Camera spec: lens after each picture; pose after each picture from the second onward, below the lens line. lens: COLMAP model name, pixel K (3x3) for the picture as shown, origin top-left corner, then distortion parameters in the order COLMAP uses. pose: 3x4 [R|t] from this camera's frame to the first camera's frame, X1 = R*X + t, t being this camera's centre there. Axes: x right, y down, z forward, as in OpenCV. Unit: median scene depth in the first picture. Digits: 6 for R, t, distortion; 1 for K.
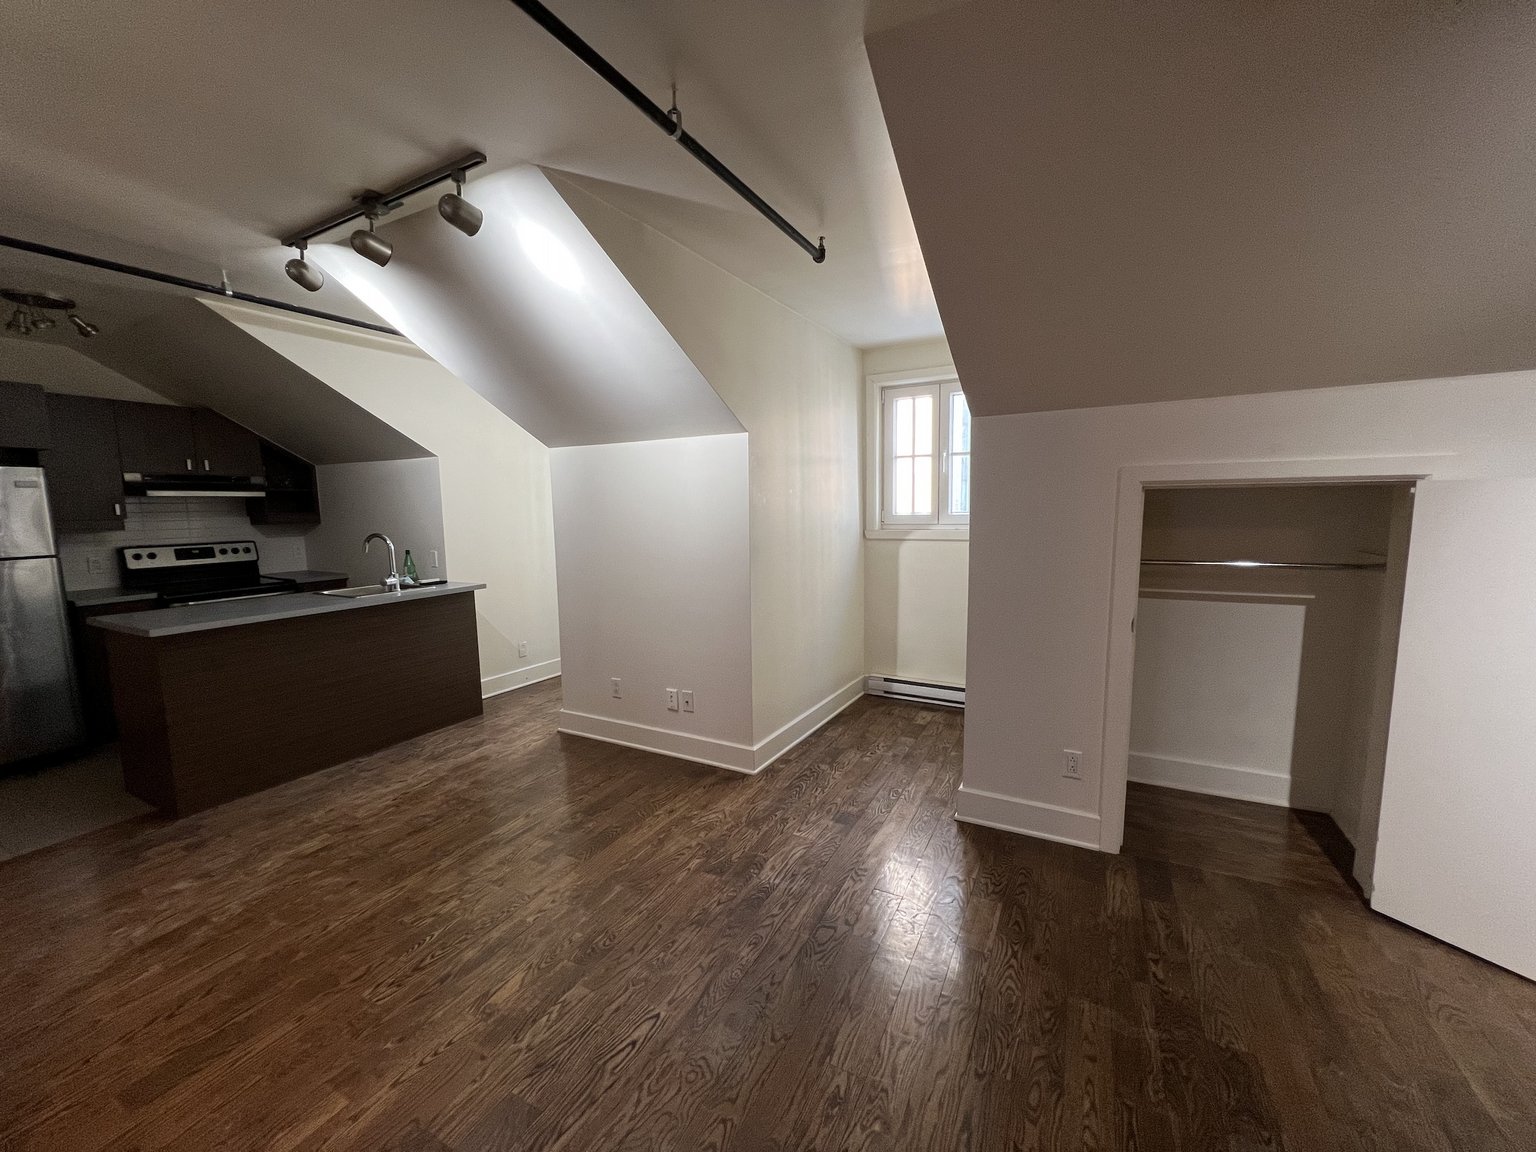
lens RADIAL K [[617.1, 0, 764.6], [0, 617.1, 573.5], [0, 0, 1]] dist [-0.000702, 0.000758]
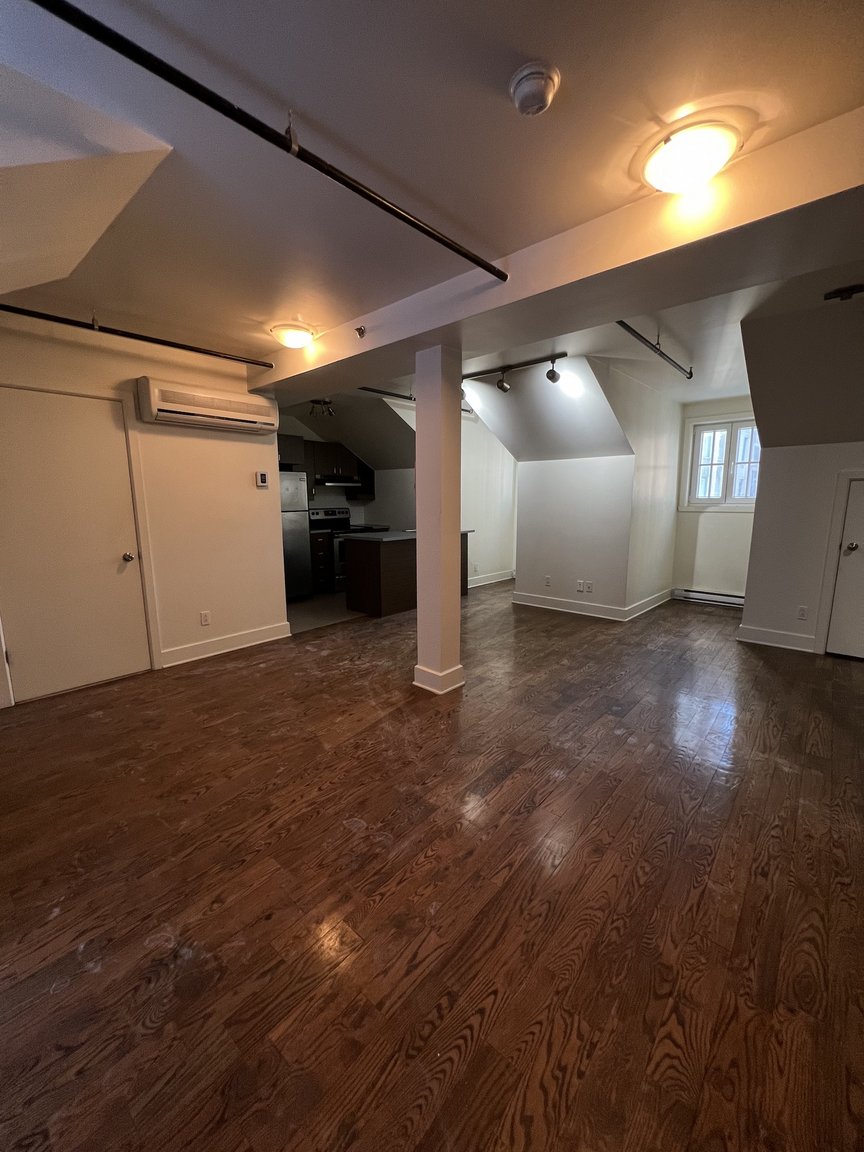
lens RADIAL K [[462.8, 0, 433.6], [0, 462.8, 573.8], [0, 0, 1]] dist [-0.000702, 0.000758]
pose [[0.974821, 0.045628, -0.218273, -0.255282], [-0.034043, 0.997819, 0.056548, 0.081841], [0.220377, -0.047693, 0.974248, -0.530082]]
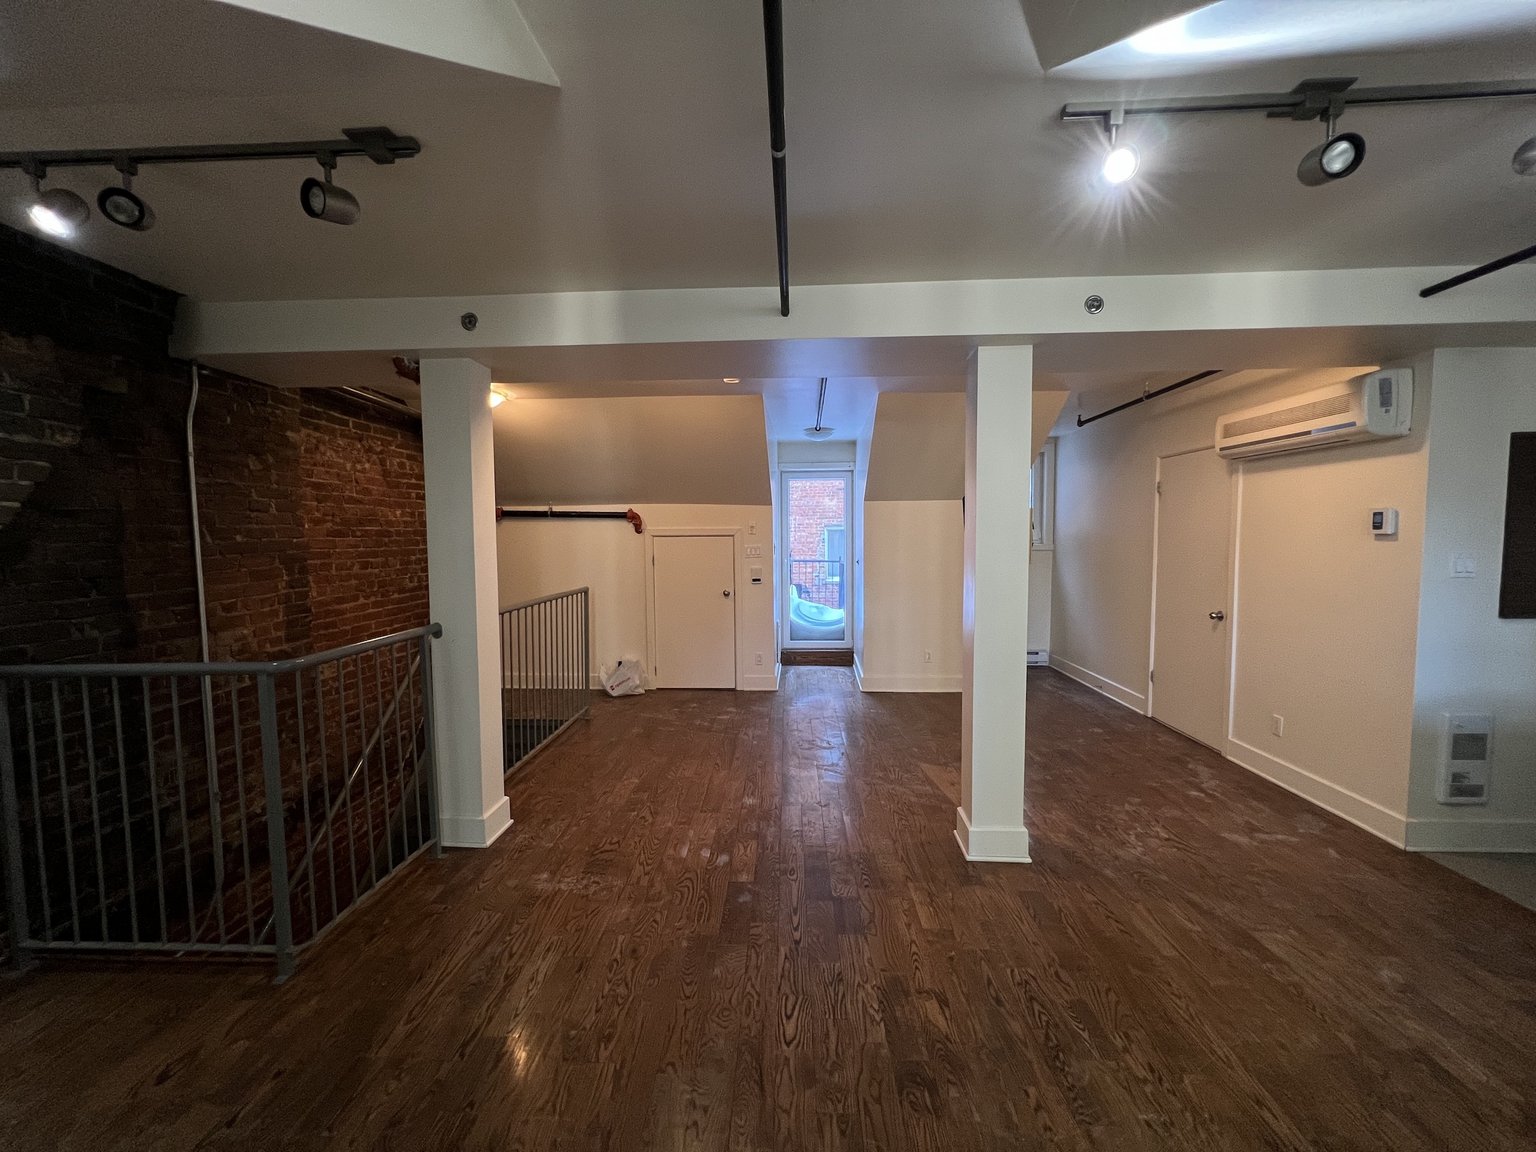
lens RADIAL K [[617.1, 0, 767.9], [0, 617.1, 572.6], [0, 0, 1]] dist [-0.000702, 0.000758]
pose [[-0.899586, 0.047806, -0.434120, 0.117635], [-0.029524, 0.985061, 0.169655, -0.105334], [0.435745, 0.165436, -0.884736, 0.770258]]
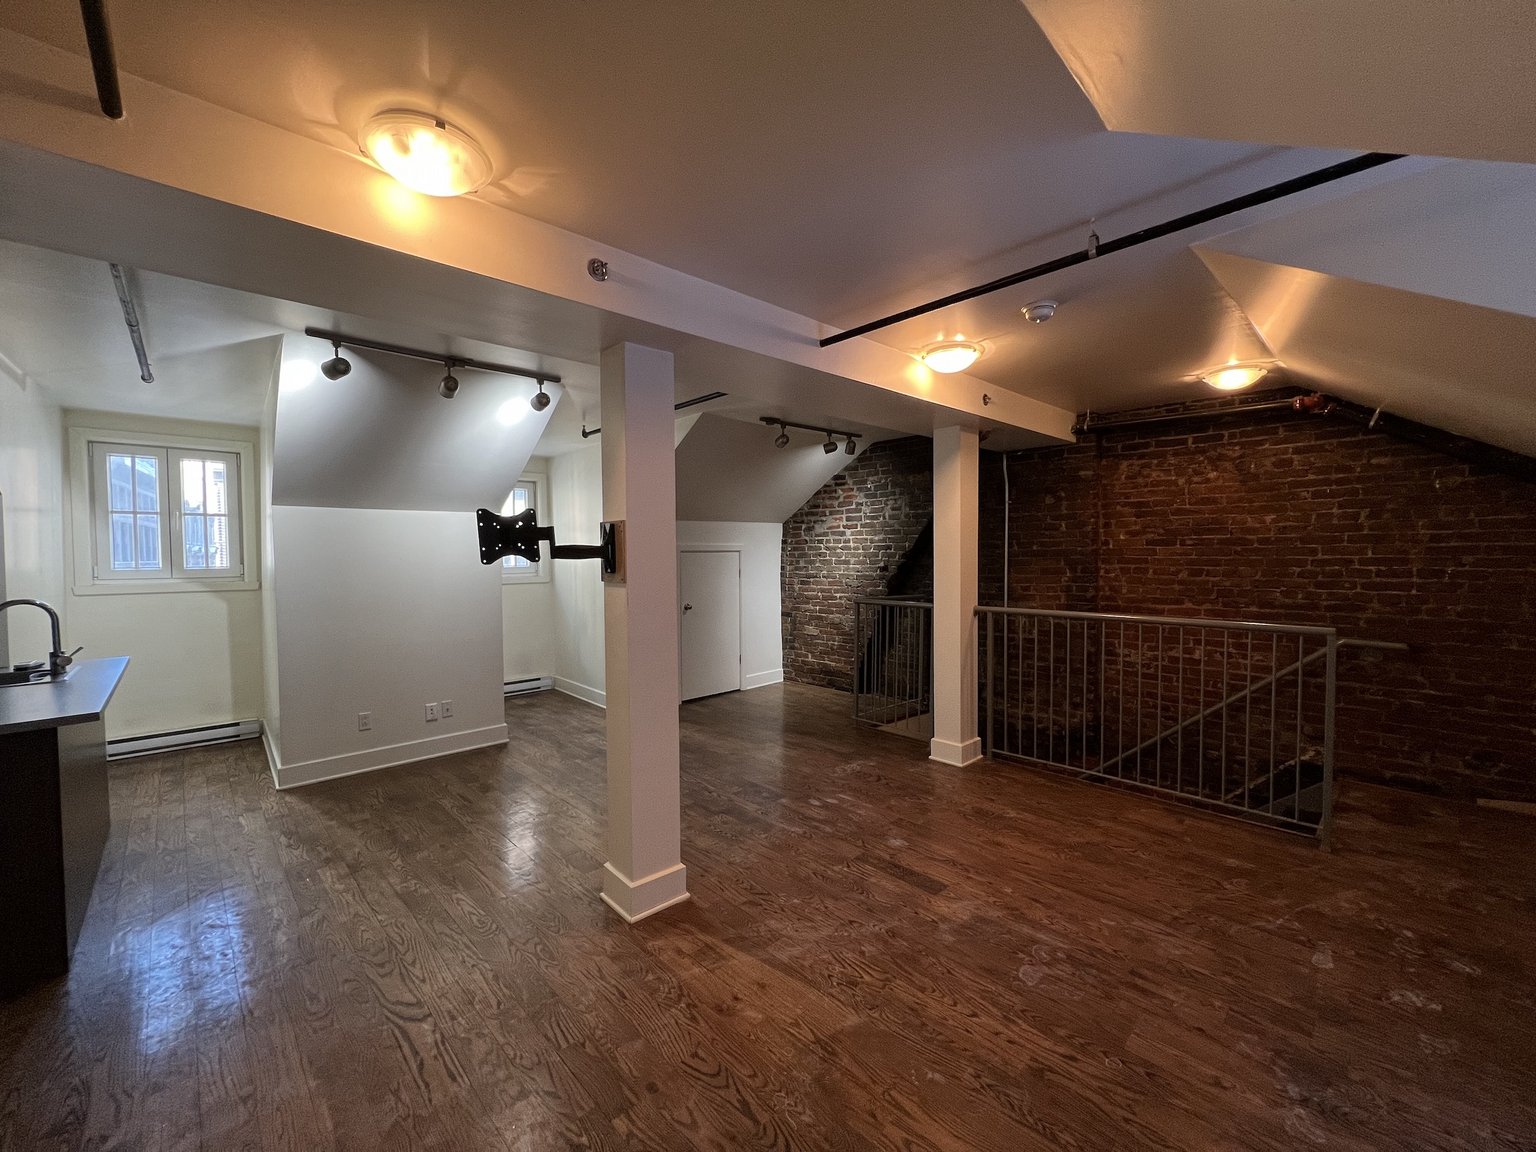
lens RADIAL K [[617.1, 0, 766.0], [0, 617.1, 579.7], [0, 0, 1]] dist [-0.000702, 0.000758]
pose [[0.311716, -0.032066, 0.949634, -0.998524], [0.111242, 0.993789, -0.002958, 0.010678], [-0.943641, 0.106561, 0.313347, -0.074904]]
